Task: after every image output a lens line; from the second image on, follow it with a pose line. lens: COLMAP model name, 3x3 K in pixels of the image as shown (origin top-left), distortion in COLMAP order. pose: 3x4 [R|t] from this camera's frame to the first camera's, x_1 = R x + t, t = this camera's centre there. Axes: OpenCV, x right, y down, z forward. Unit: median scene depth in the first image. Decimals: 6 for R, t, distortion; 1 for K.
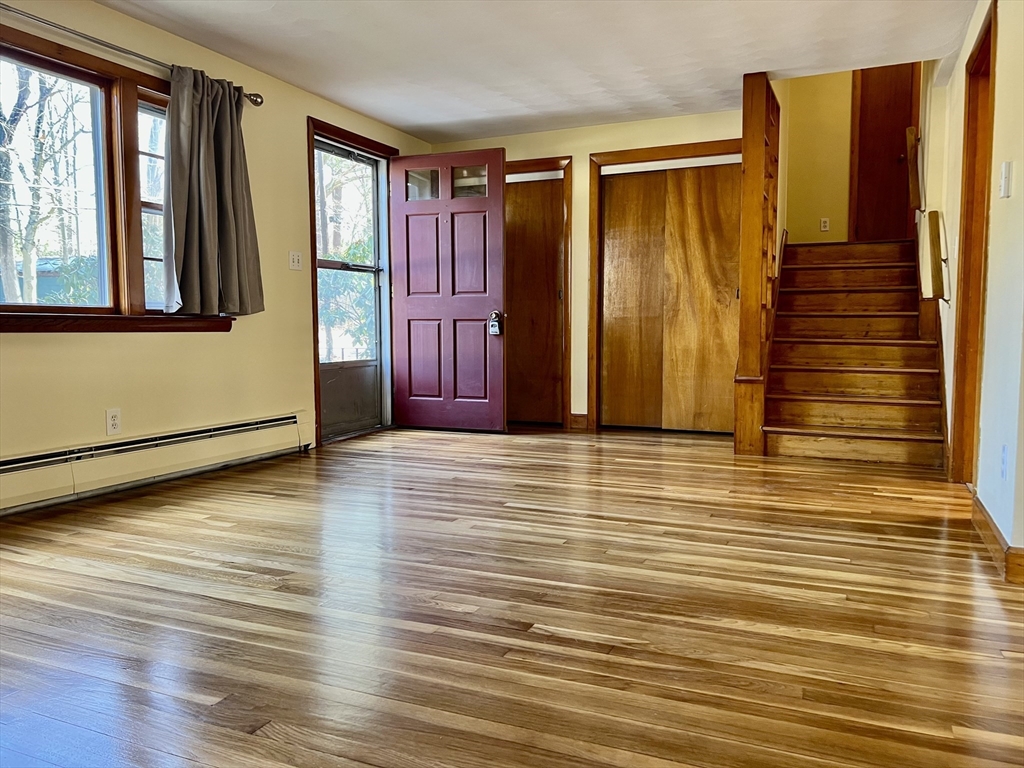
lens RADIAL K [[768.6, 0, 516.0], [0, 768.6, 385.2], [0, 0, 1]] dist [0.074285, -0.105362]
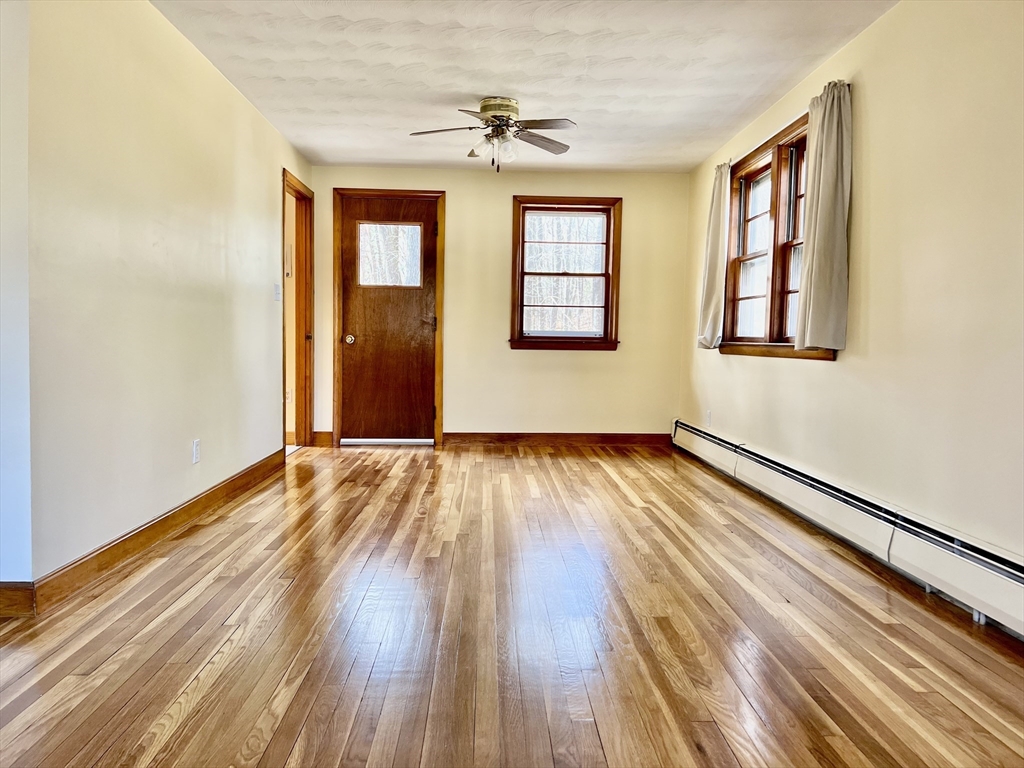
lens RADIAL K [[768.6, 0, 516.0], [0, 768.6, 385.2], [0, 0, 1]] dist [0.074285, -0.105362]
pose [[-0.439392, -0.056577, 0.896512, -0.269617], [0.052376, 0.994703, 0.088444, -0.053590], [-0.896767, 0.085817, -0.434102, 0.406318]]
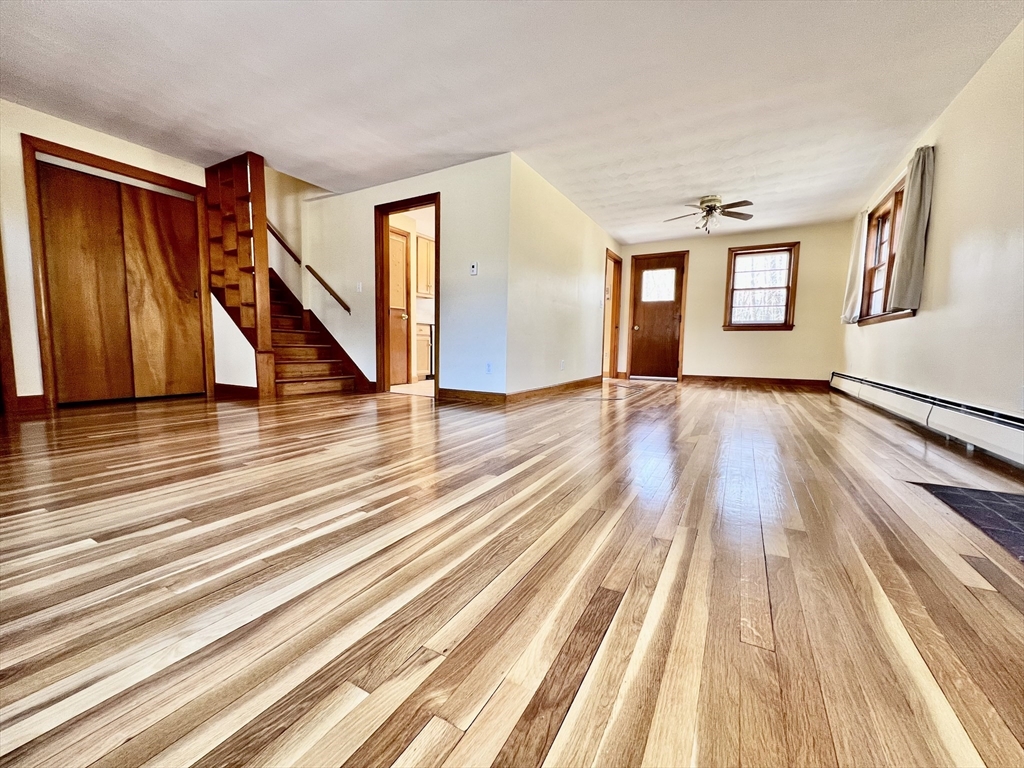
lens RADIAL K [[408.8, 0, 508.3], [0, 408.8, 384.1], [0, 0, 1]] dist [0.000120, -0.000122]
pose [[0.100579, -0.088852, 0.990954, -0.453949], [0.058218, 0.994823, 0.083290, 0.017891], [-0.993224, 0.049314, 0.105231, 0.391673]]
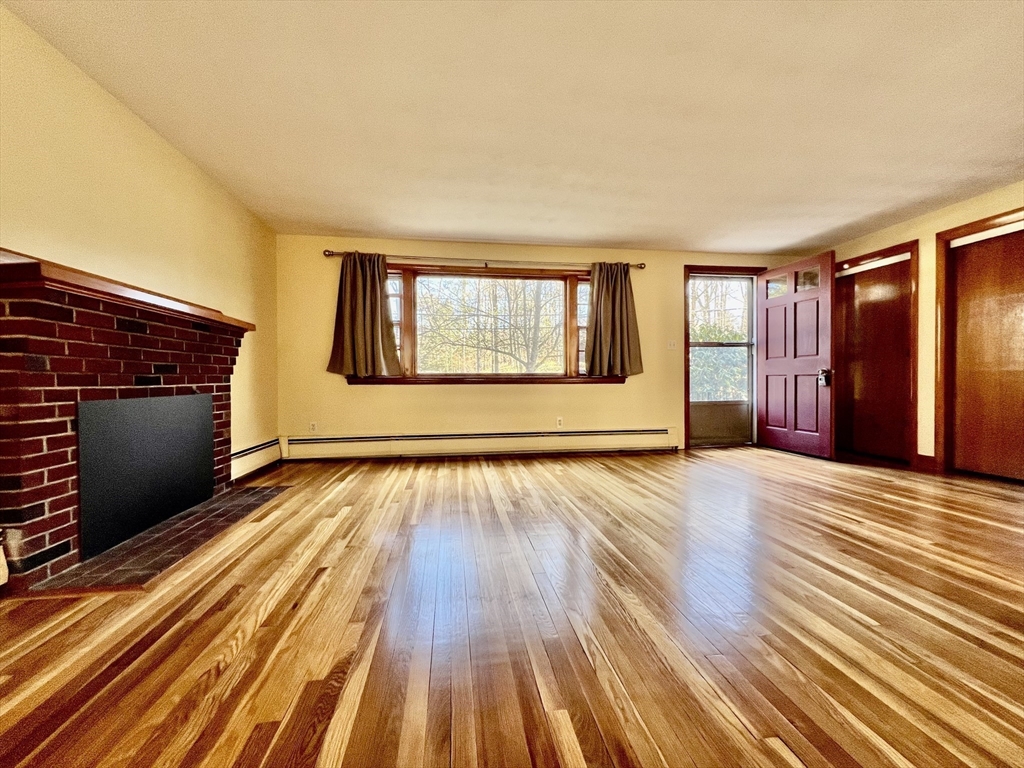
lens RADIAL K [[410.9, 0, 512.0], [0, 410.9, 384.0], [0, 0, 1]] dist [0.000465, 0.000047]
pose [[0.534566, 0.009269, -0.845076, 0.324737], [-0.058016, 0.997983, -0.025752, -0.020725], [0.843133, 0.062794, 0.534026, 0.162227]]
